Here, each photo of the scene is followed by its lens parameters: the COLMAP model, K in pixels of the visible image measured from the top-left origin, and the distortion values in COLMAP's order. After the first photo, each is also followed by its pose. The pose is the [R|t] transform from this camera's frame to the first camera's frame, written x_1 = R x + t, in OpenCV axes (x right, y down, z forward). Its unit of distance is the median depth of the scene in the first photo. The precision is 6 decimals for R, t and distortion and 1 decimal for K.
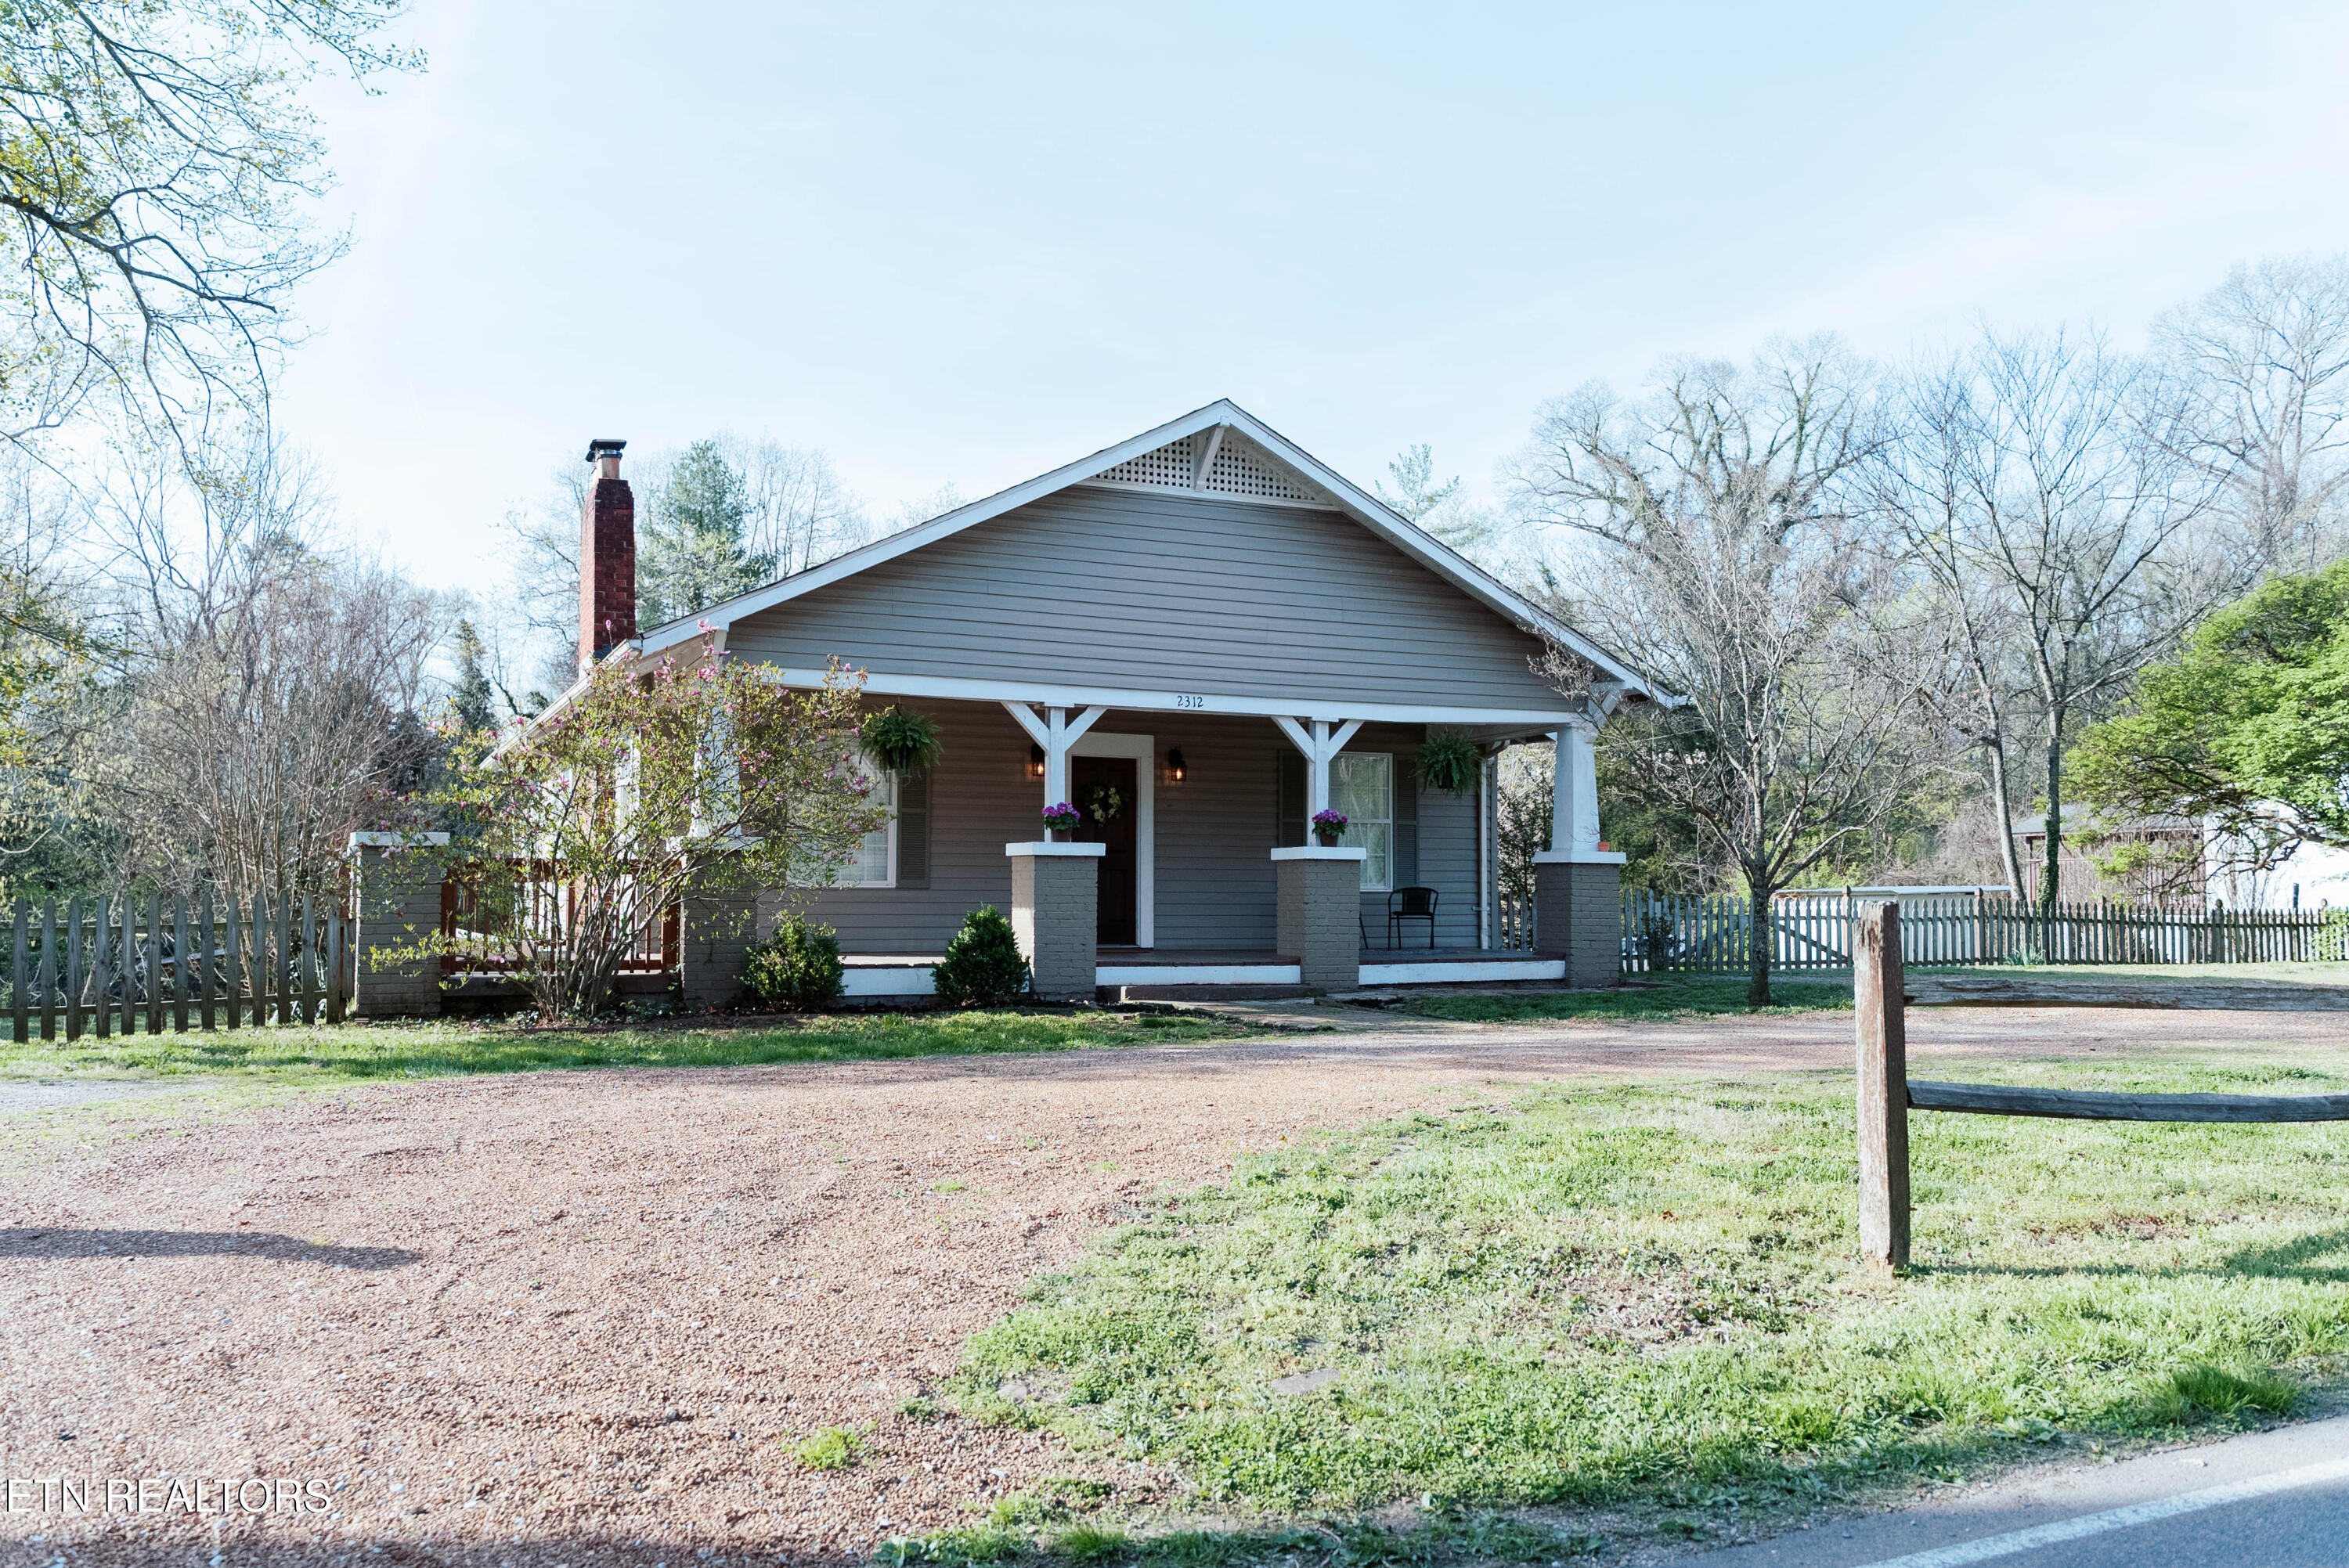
lens RADIAL K [[1862.4, 0, 1174.5], [0, 1862.4, 784.0], [0, 0, 1]] dist [-0.006569, 0.004657]
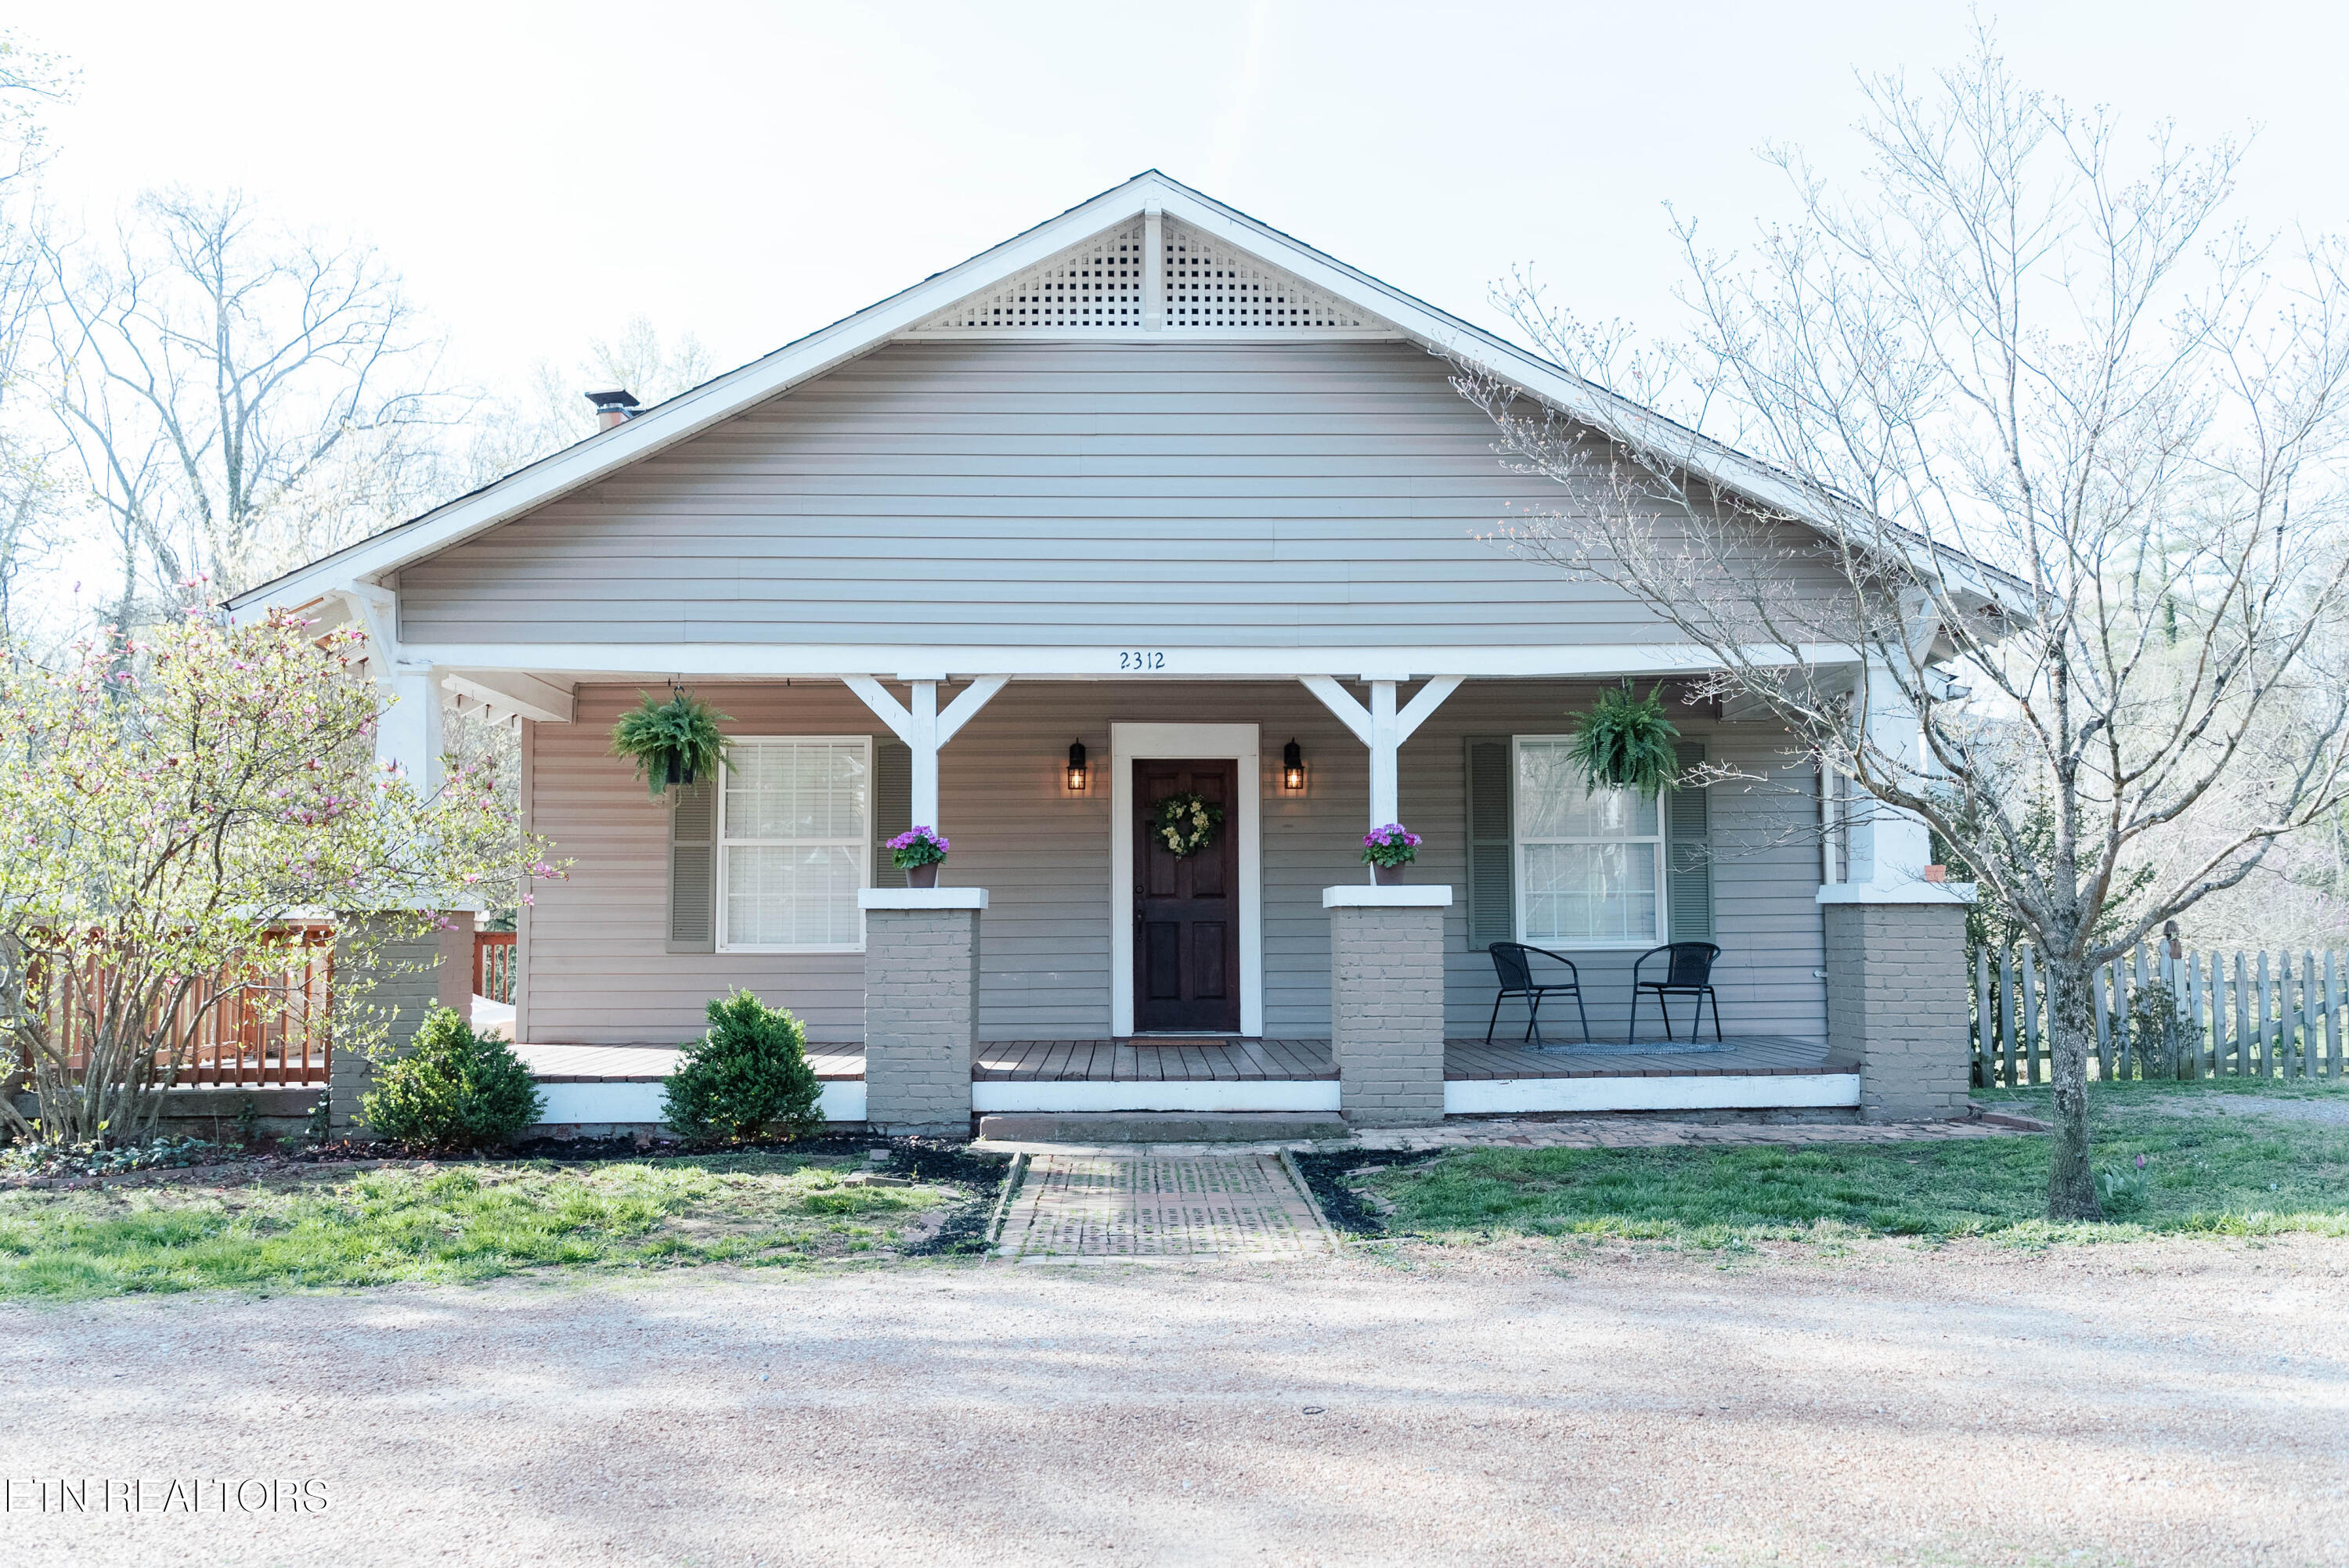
lens RADIAL K [[1862.4, 0, 1174.5], [0, 1862.4, 784.0], [0, 0, 1]] dist [-0.006569, 0.004657]
pose [[0.913335, -0.040635, -0.405177, 0.259342], [0.032741, 0.999115, -0.026397, 0.014253], [0.405891, 0.010843, 0.913857, 0.404123]]
